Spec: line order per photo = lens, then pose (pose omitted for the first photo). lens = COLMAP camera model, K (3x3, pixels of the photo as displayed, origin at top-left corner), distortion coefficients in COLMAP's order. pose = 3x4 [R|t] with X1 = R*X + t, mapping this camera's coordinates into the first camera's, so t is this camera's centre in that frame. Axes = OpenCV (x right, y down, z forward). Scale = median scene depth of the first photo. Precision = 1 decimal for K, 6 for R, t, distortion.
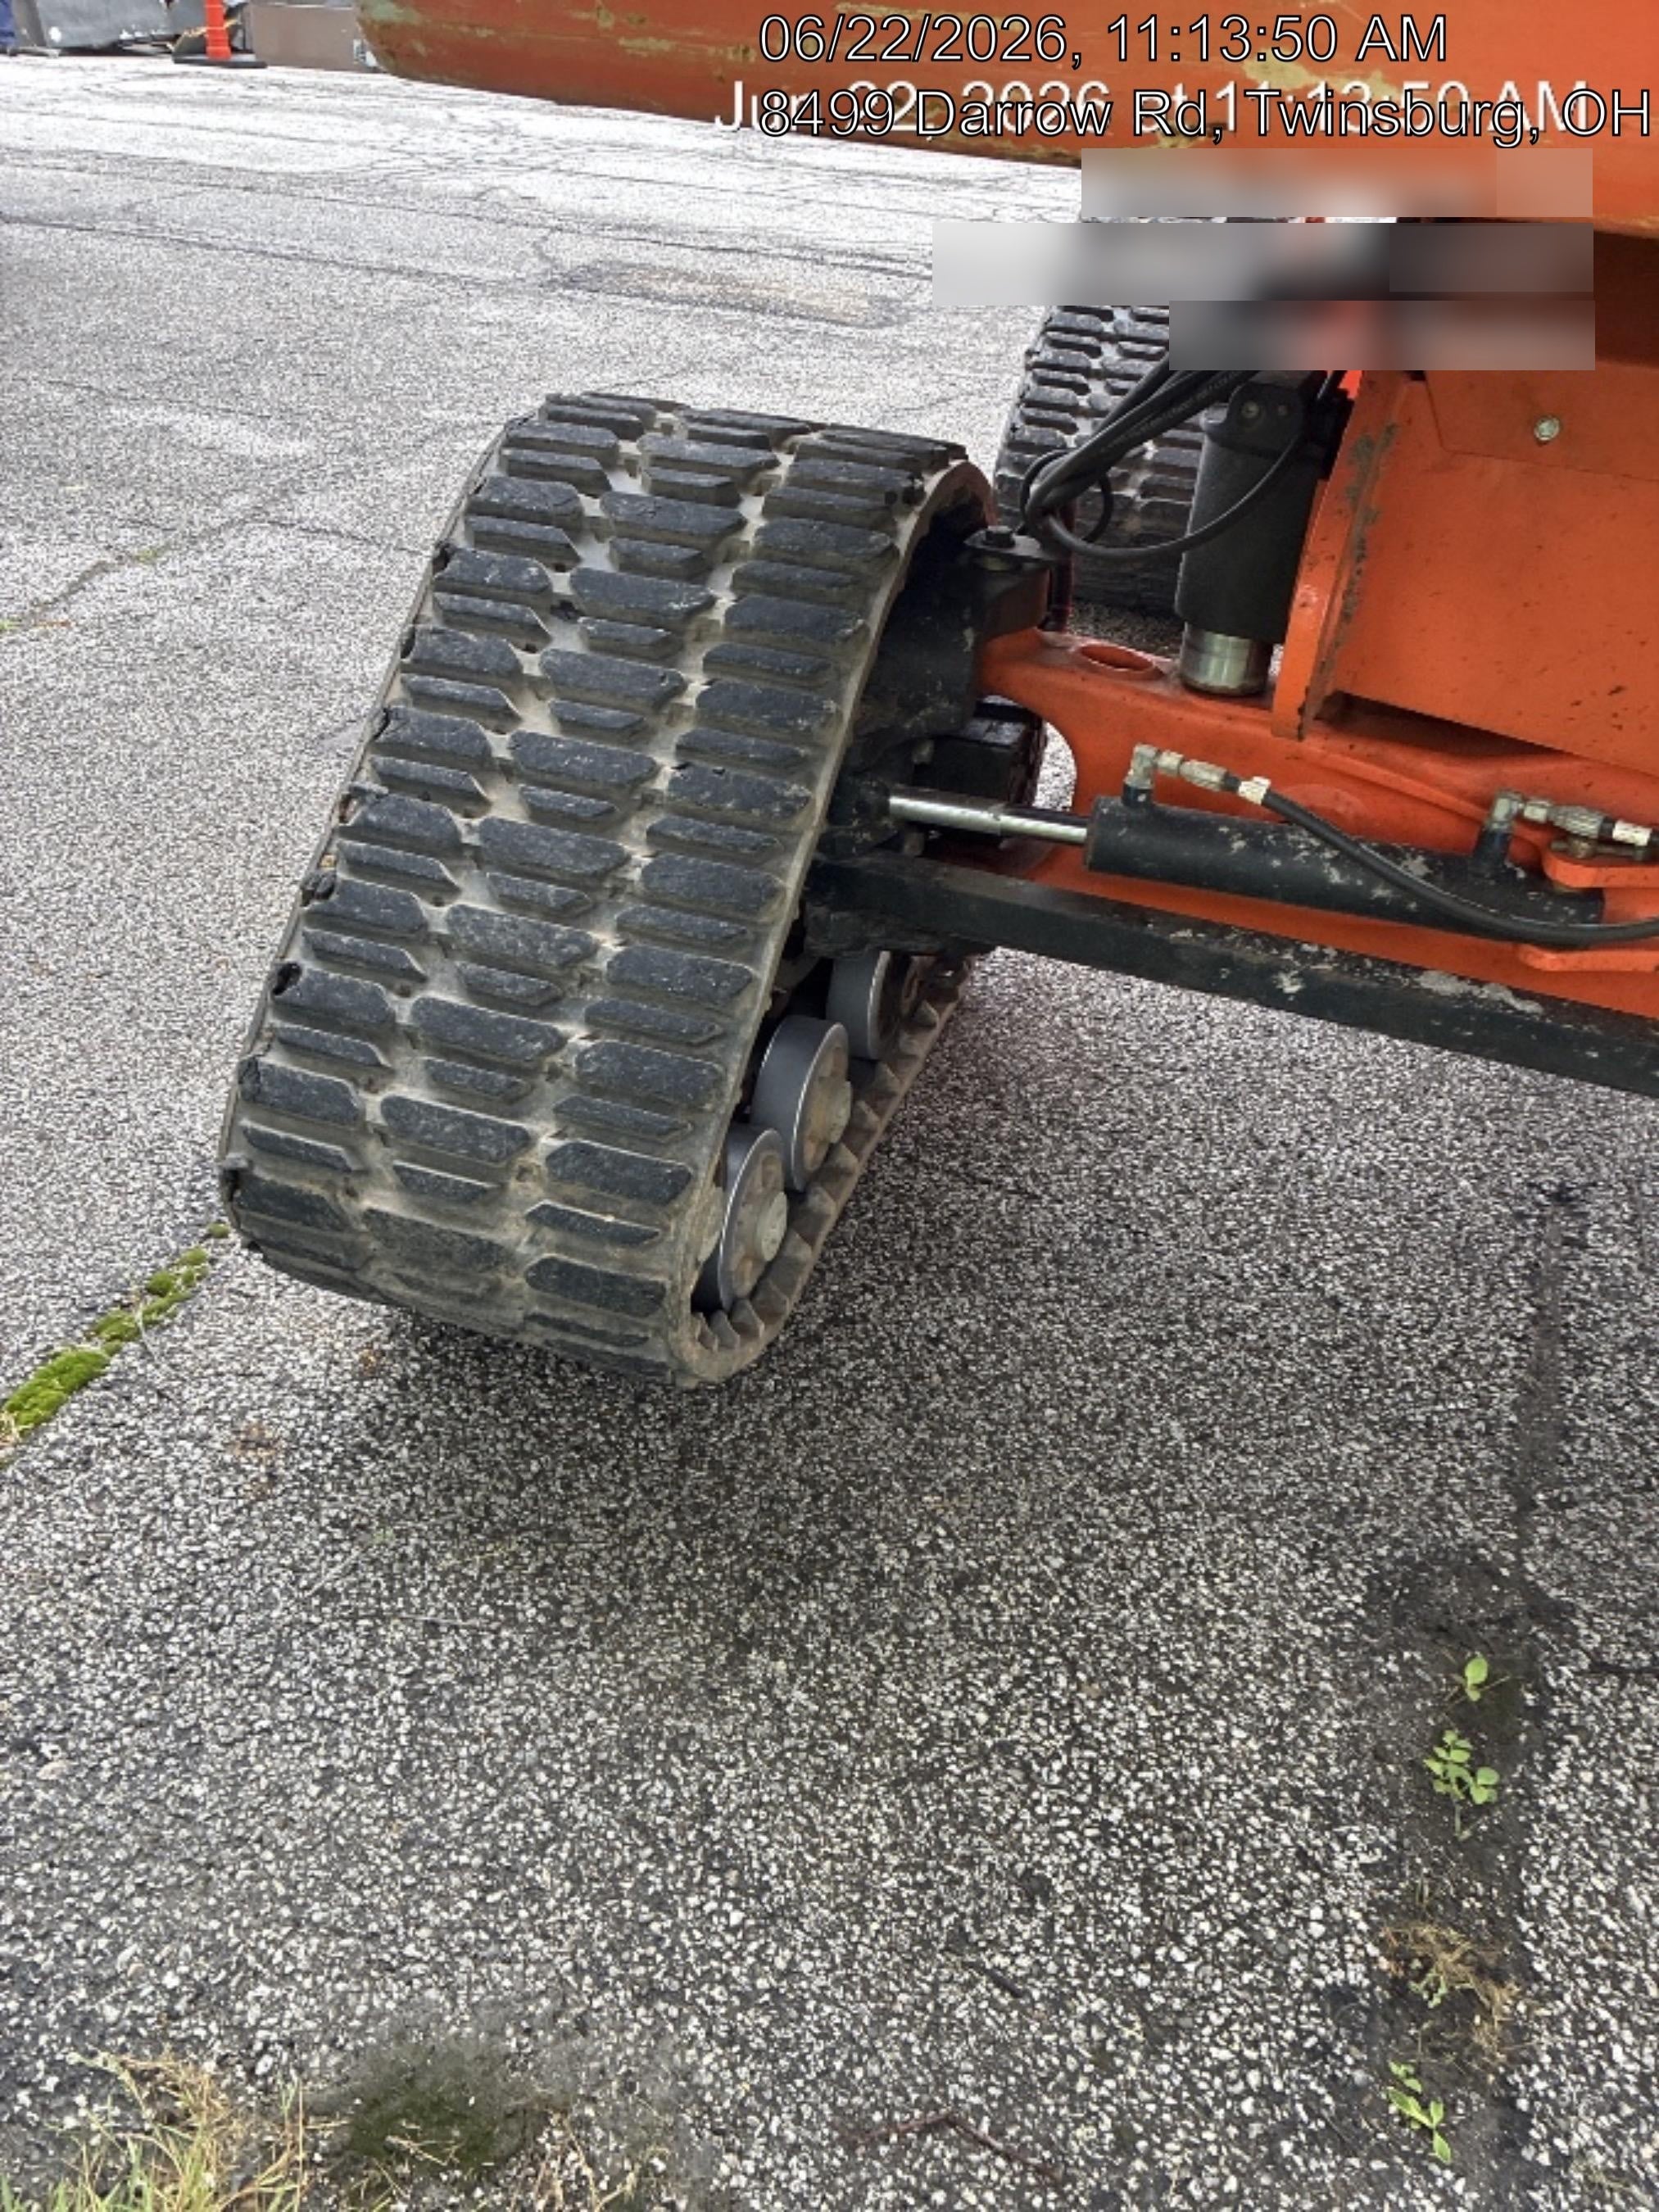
lens RADIAL K [[1708.5, 0, 823.4], [0, 1708.5, 1102.7], [0, 0, 1]] dist [0.041931, -0.044617]
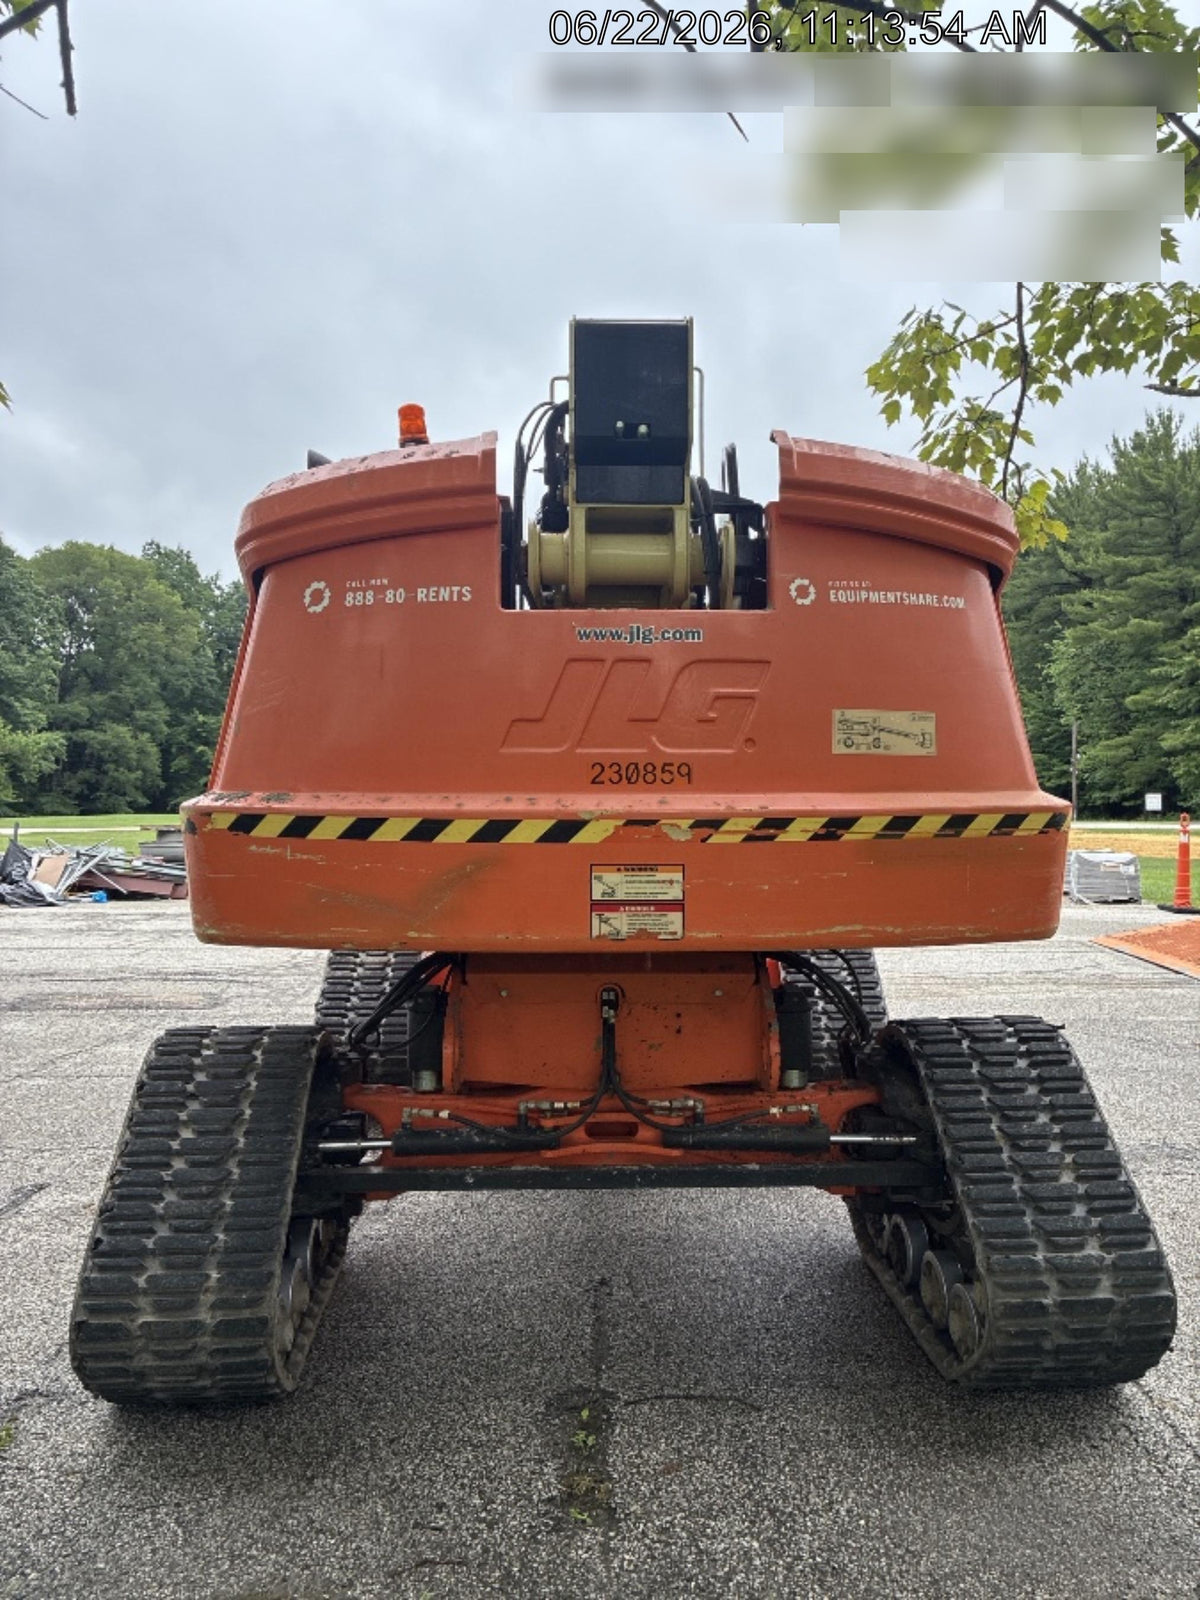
lens RADIAL K [[1297.8, 0, 600.0], [0, 1297.8, 800.0], [0, 0, 1]] dist [0.048876, -0.104823]
pose [[0.928606, -0.062071, 0.365839, -0.284718], [0.250478, 0.832258, -0.494578, 0.532604], [-0.273774, 0.550903, 0.788387, -1.130788]]
